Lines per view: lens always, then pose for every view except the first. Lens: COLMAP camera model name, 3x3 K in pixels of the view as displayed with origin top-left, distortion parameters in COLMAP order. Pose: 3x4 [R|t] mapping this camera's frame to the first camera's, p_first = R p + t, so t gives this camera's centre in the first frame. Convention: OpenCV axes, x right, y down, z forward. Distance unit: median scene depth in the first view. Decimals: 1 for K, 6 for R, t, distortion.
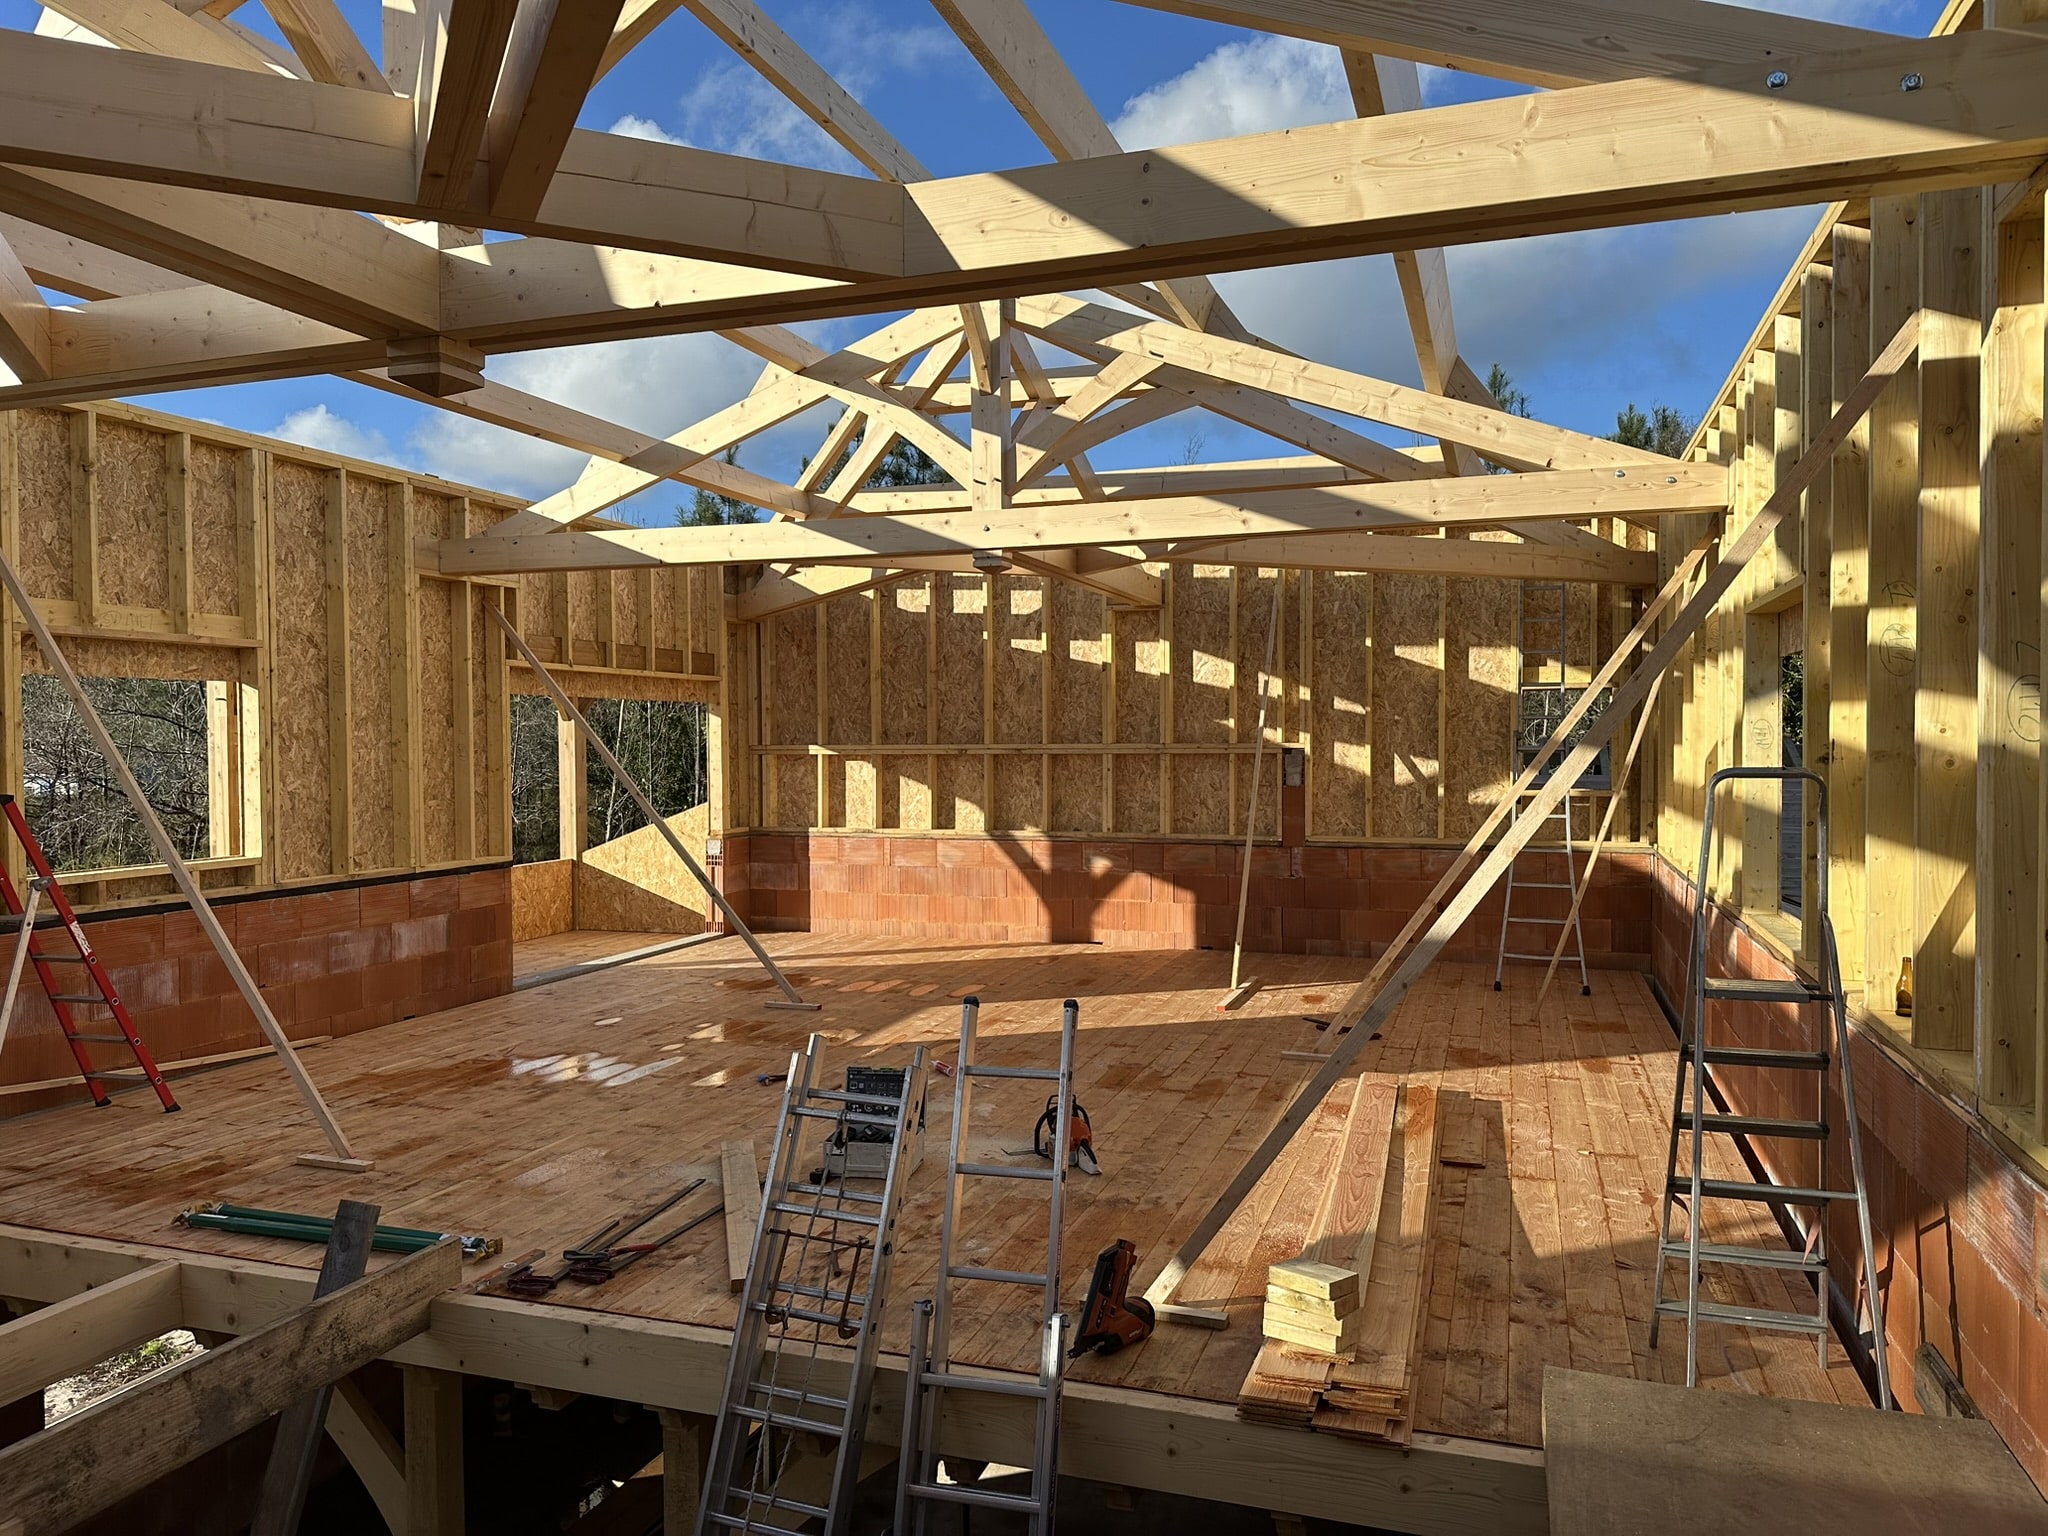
lens RADIAL K [[1410.7, 0, 1024.5], [0, 1410.7, 772.0], [0, 0, 1]] dist [0.011220, 0.001151]
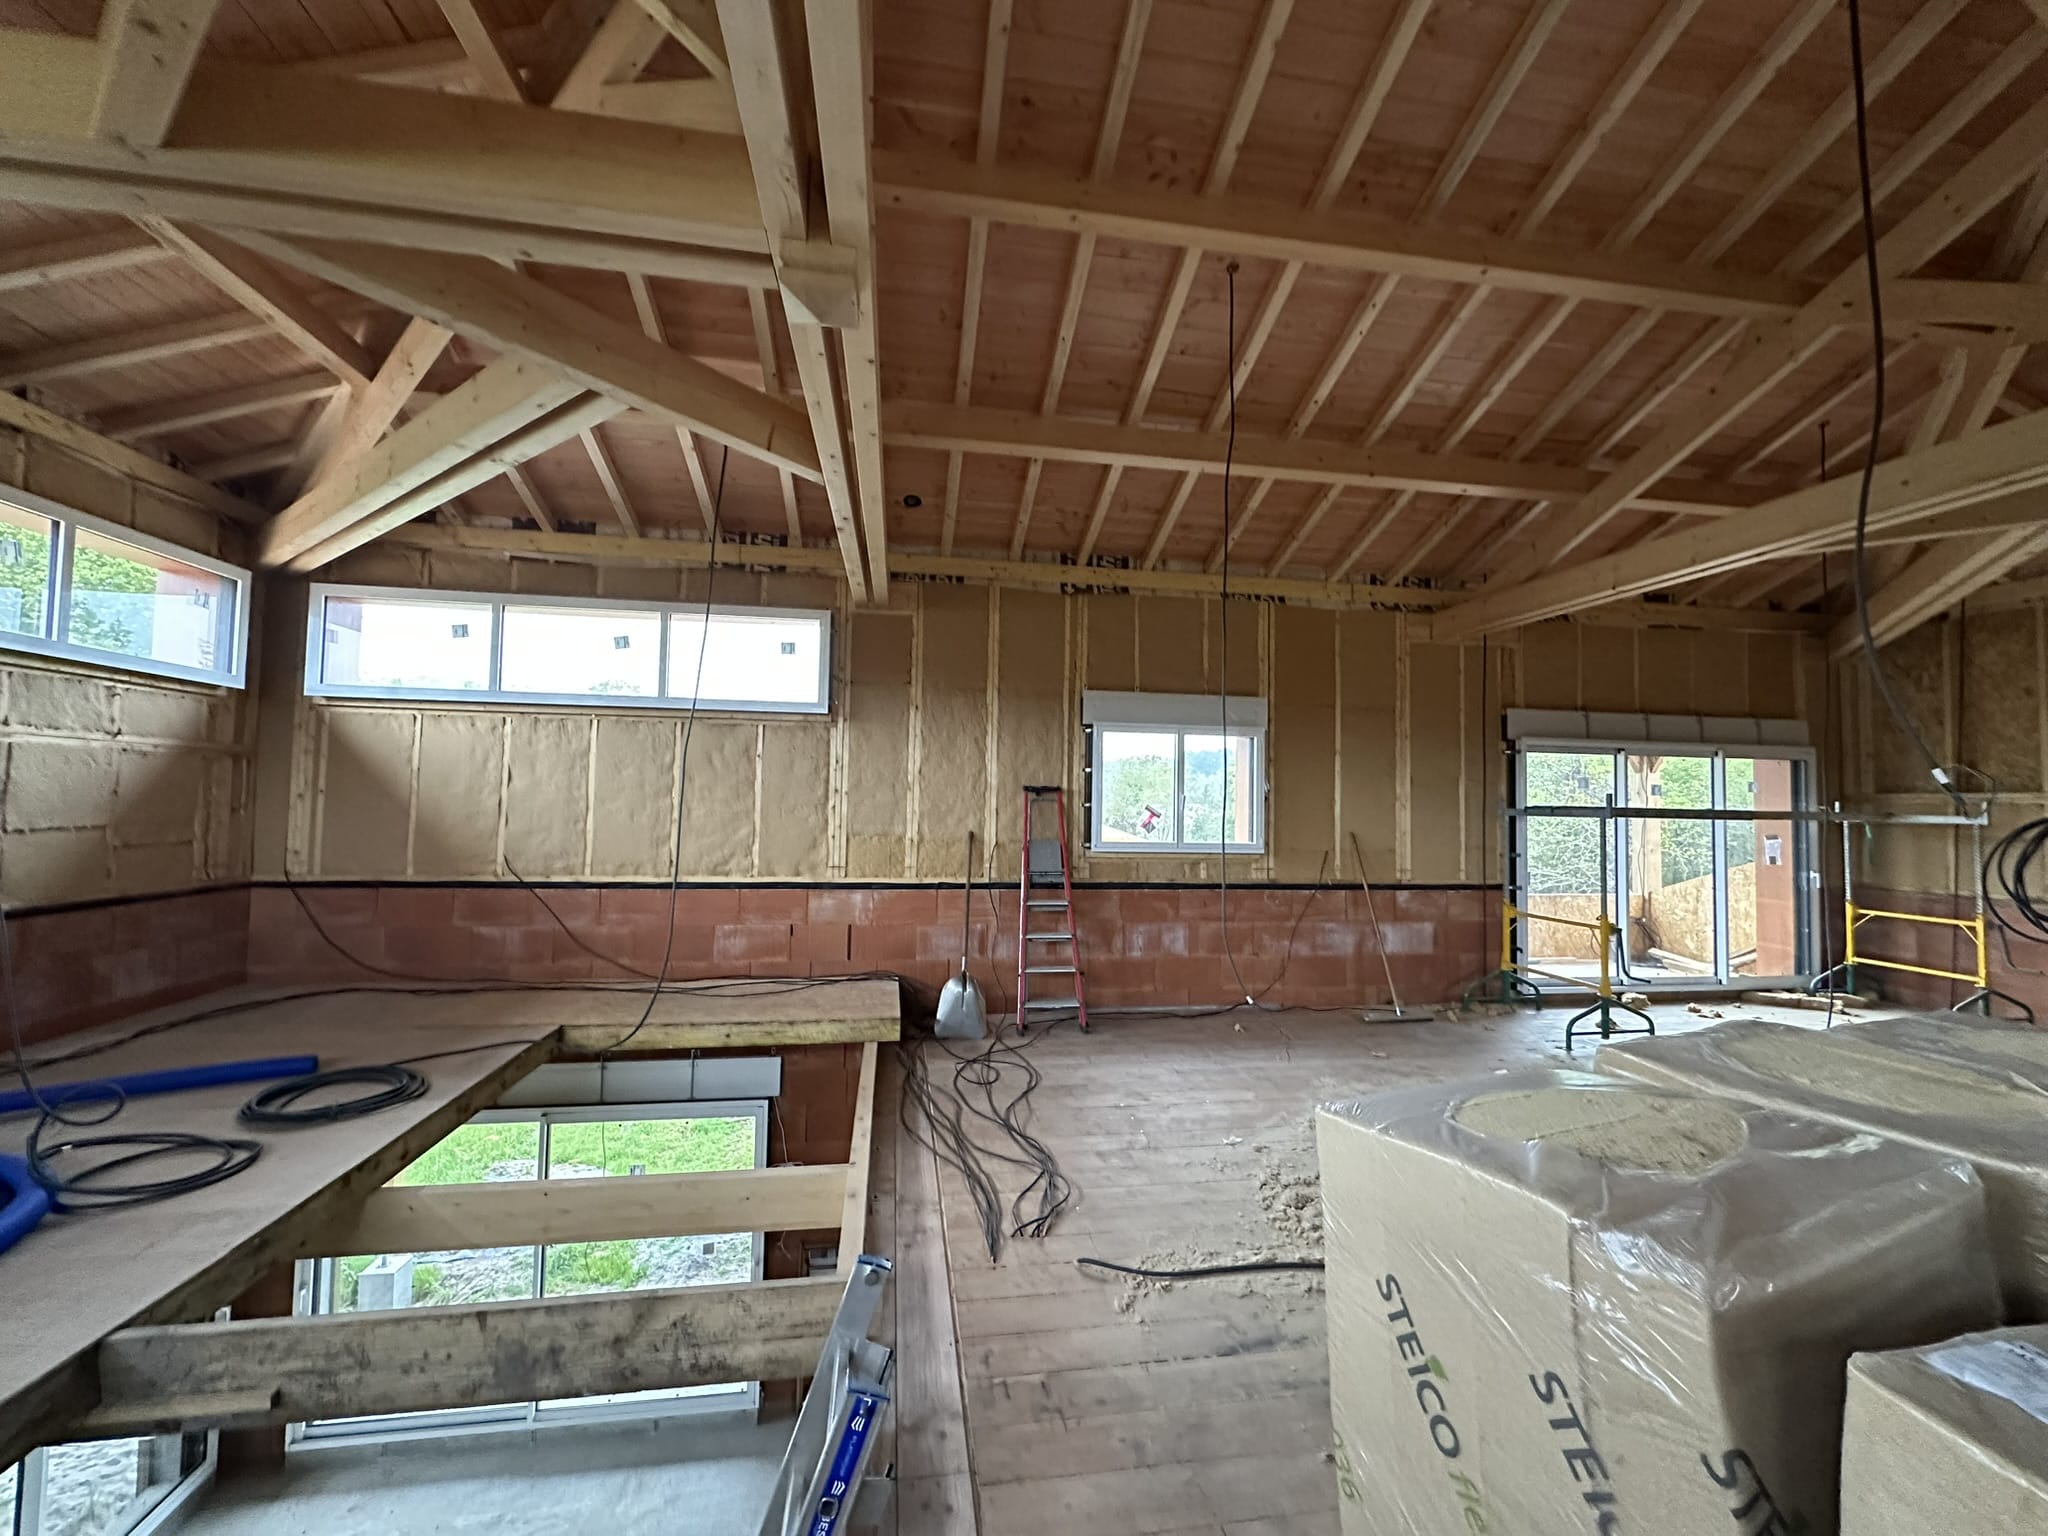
lens RADIAL K [[817.6, 0, 1024.9], [0, 817.6, 765.8], [0, 0, 1]] dist [-0.003064, 0.001656]
pose [[0.474771, -0.026995, -0.879696, 0.027575], [-0.043650, 0.997577, -0.054170, 0.017612], [0.879027, 0.064116, 0.472442, 0.303962]]
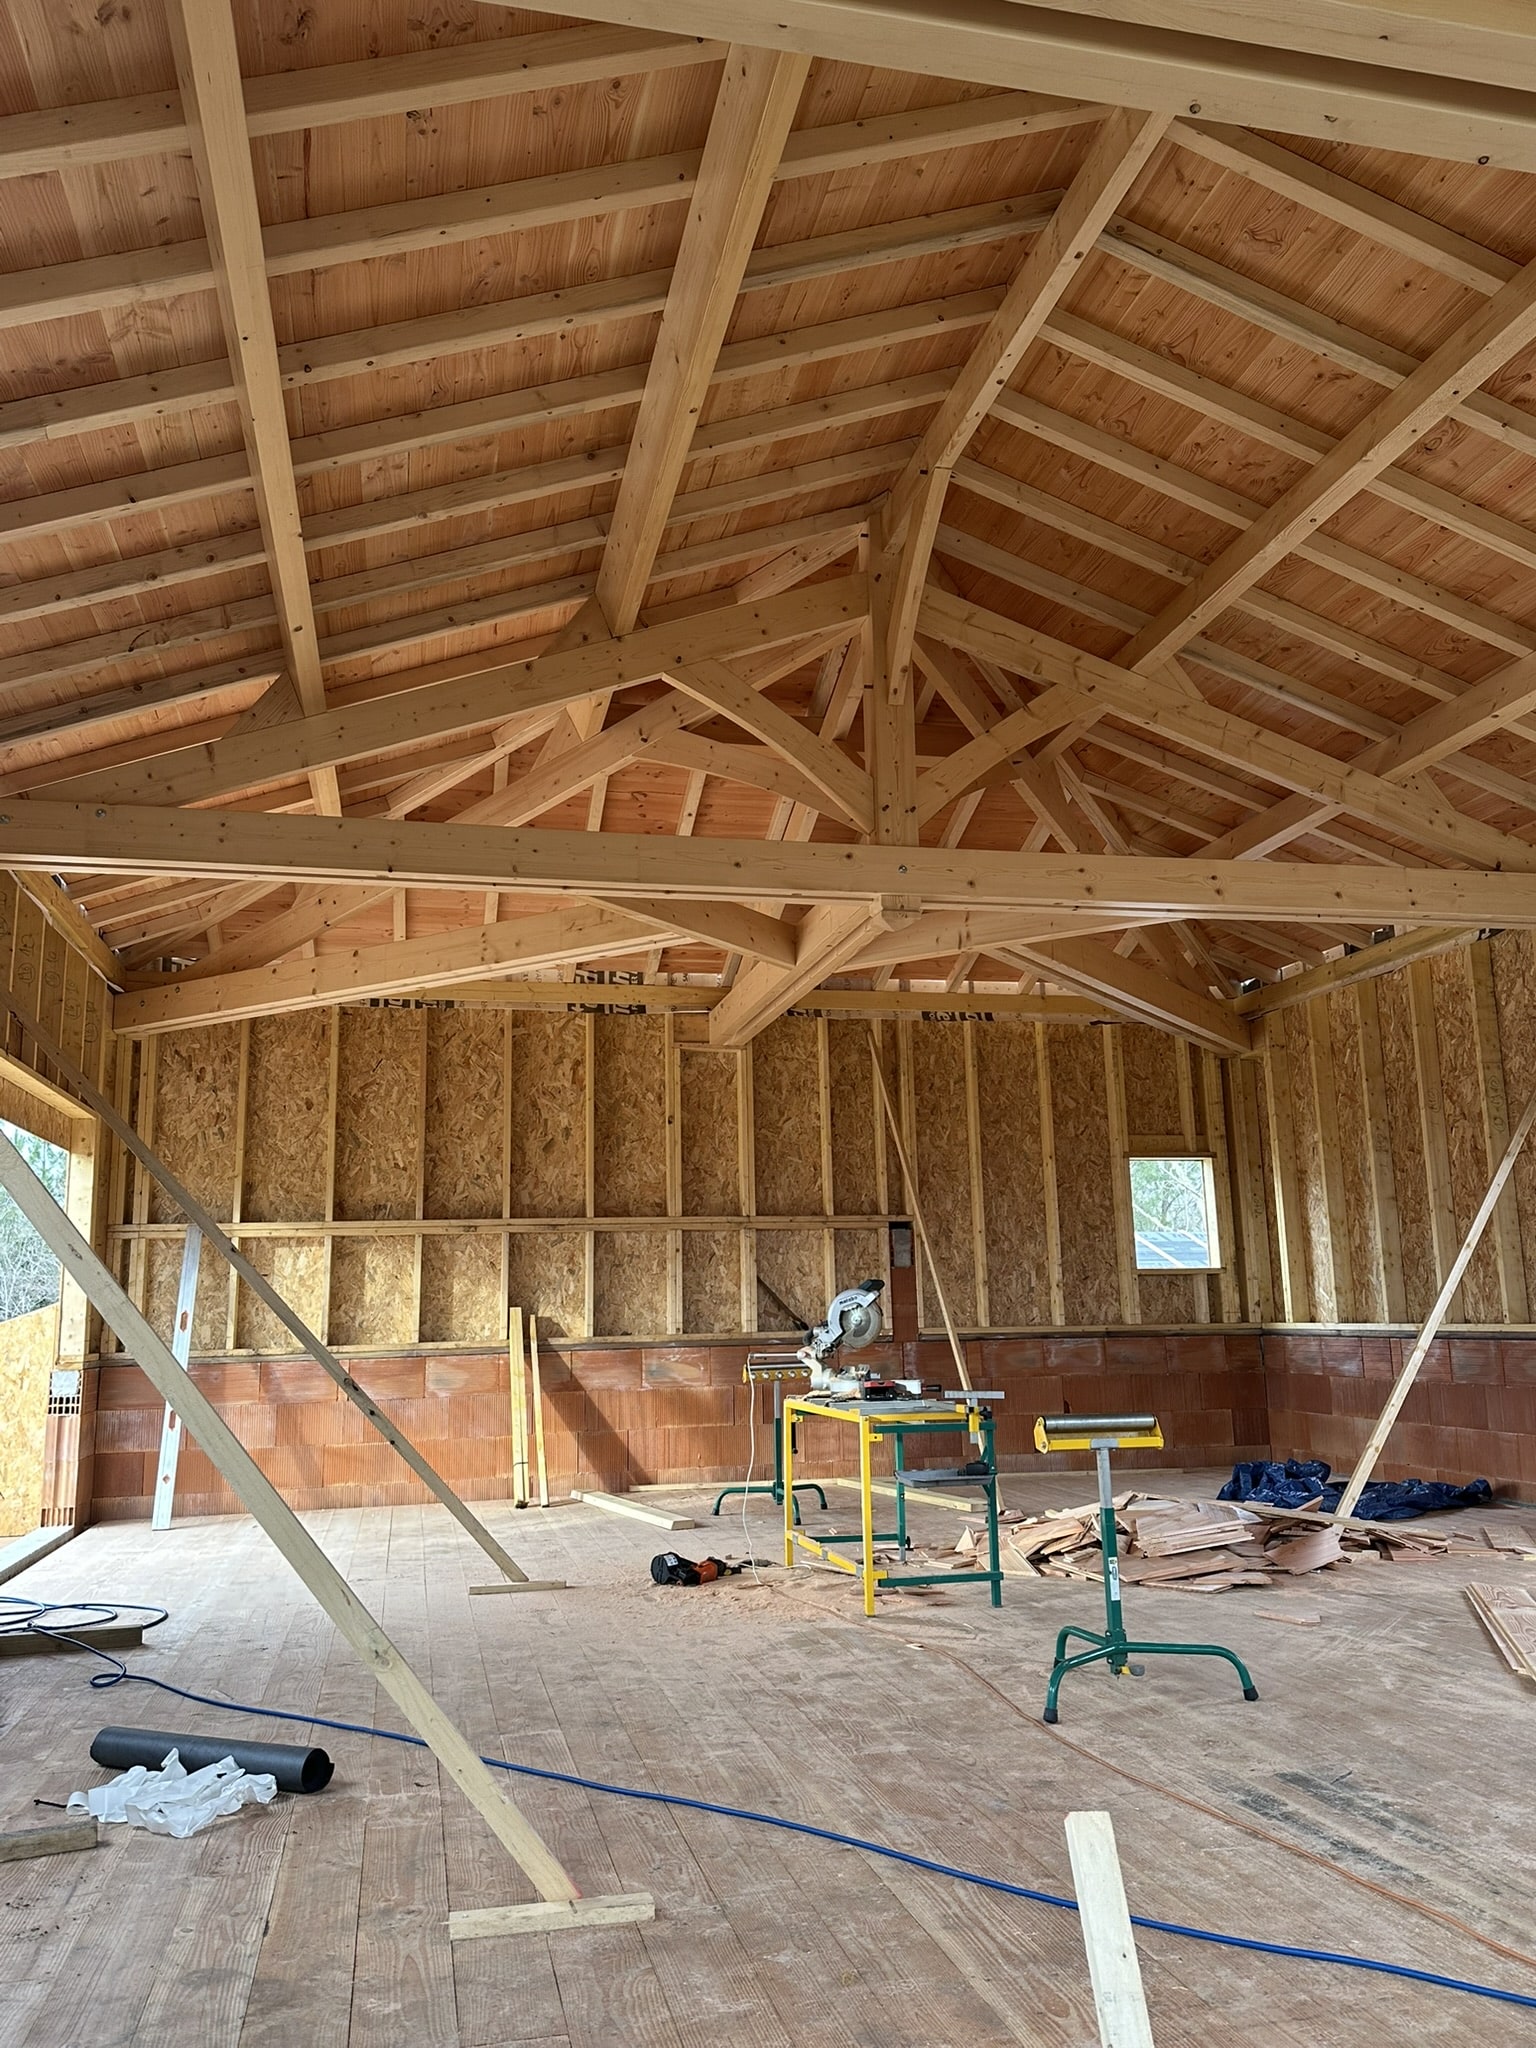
lens RADIAL K [[1547.0, 0, 771.3], [0, 1547.0, 1019.0], [0, 0, 1]] dist [0.049078, 0.000308]
pose [[0.841881, 0.087808, 0.532472, -0.377552], [0.031312, 0.977064, -0.210633, 0.057217], [-0.538754, 0.194001, 0.819822, 0.262134]]
